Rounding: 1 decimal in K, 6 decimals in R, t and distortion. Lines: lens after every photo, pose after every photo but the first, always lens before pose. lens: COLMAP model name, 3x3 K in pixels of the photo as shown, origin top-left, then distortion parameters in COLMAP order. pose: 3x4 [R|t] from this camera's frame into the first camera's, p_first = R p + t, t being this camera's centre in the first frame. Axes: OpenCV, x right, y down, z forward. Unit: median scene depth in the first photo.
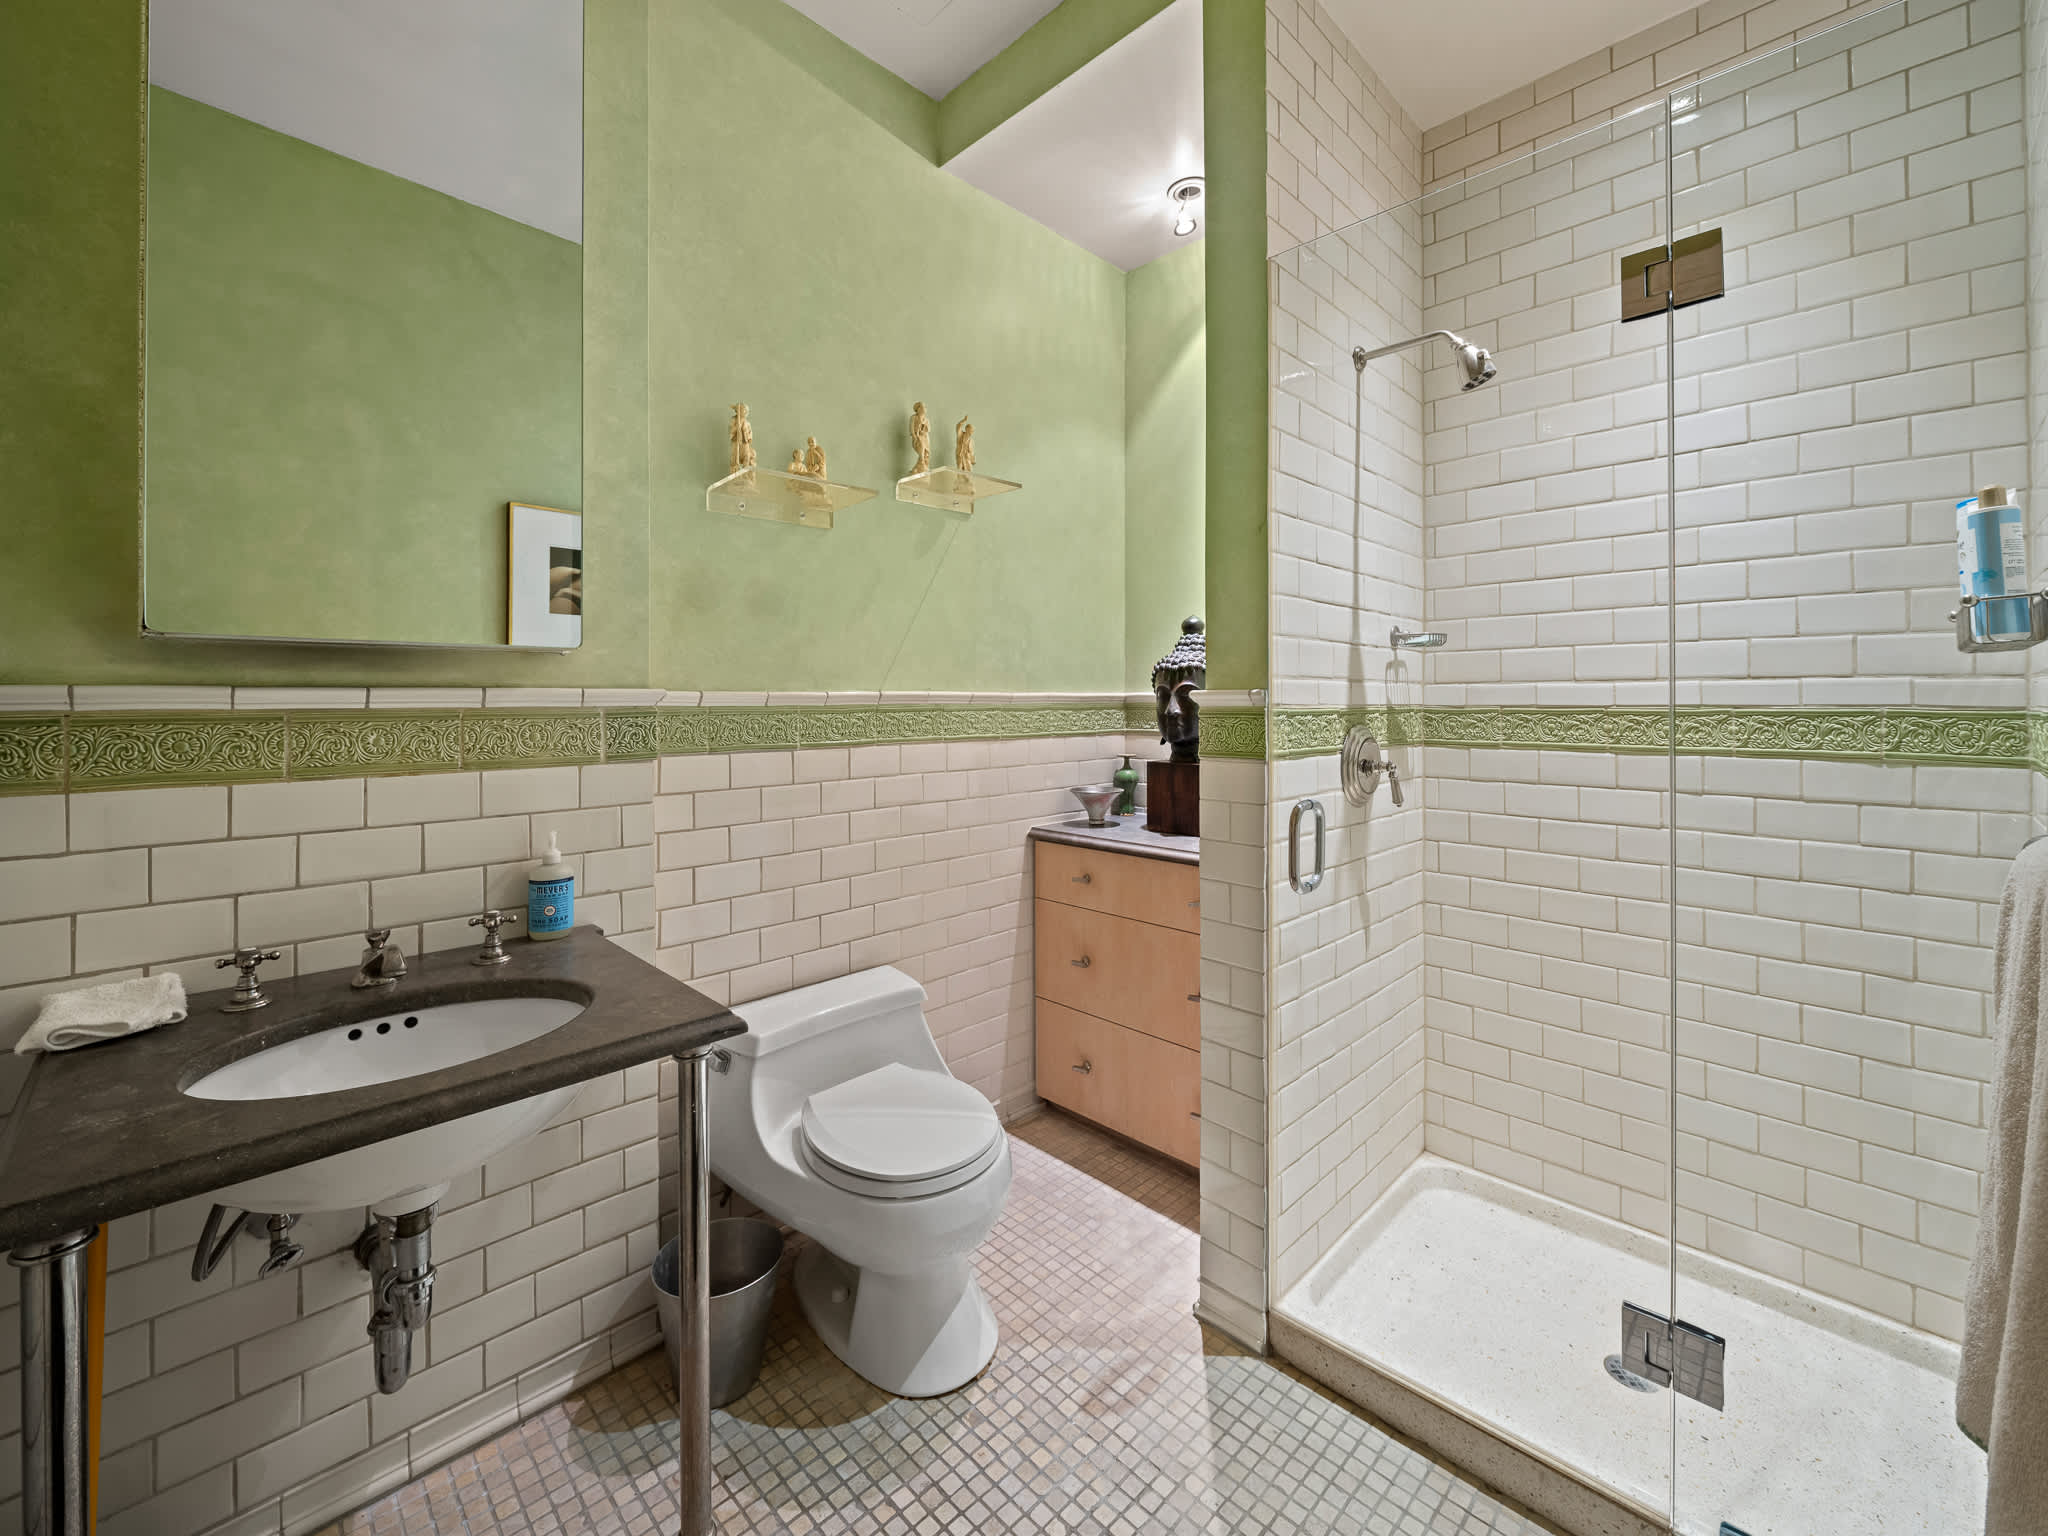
lens RADIAL K [[834.2, 0, 1024.6], [0, 834.2, 698.7], [0, 0, 1]] dist [-0.000114, -0.000455]
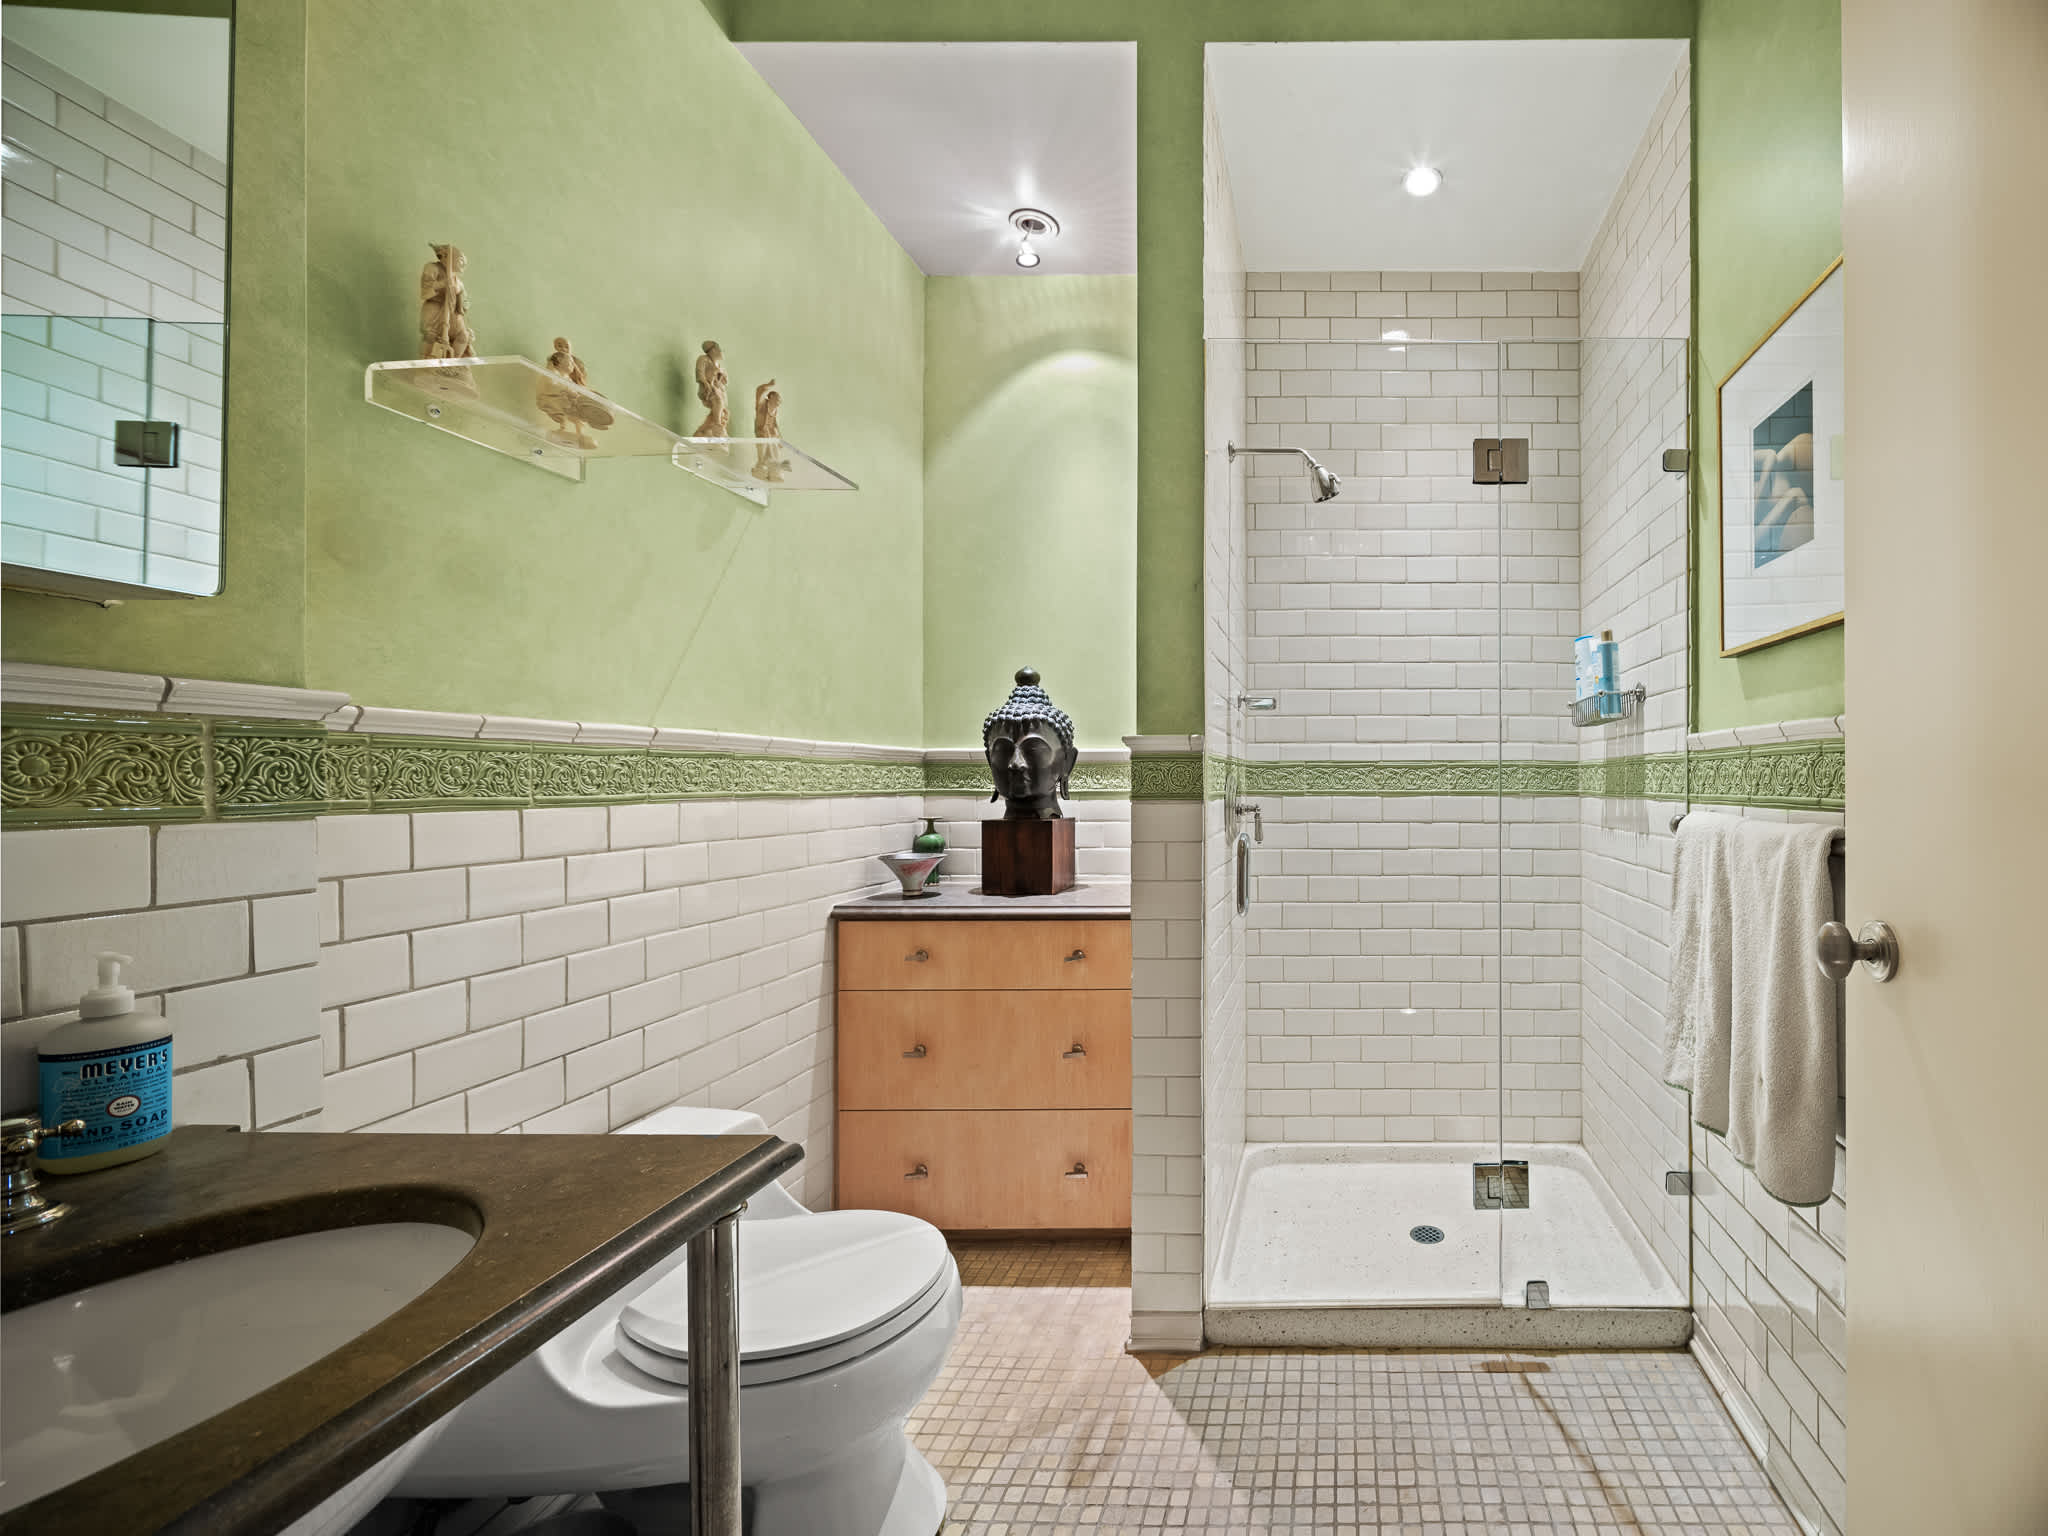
lens RADIAL K [[1004.5, 0, 1024.7], [0, 1004.5, 821.7], [0, 0, 1]] dist [-0.000351, -0.000492]
pose [[0.709099, 0.004023, 0.705097, -0.622147], [-0.002776, 0.999992, -0.002915, 0.082872], [-0.705103, 0.000110, 0.709105, 0.187408]]
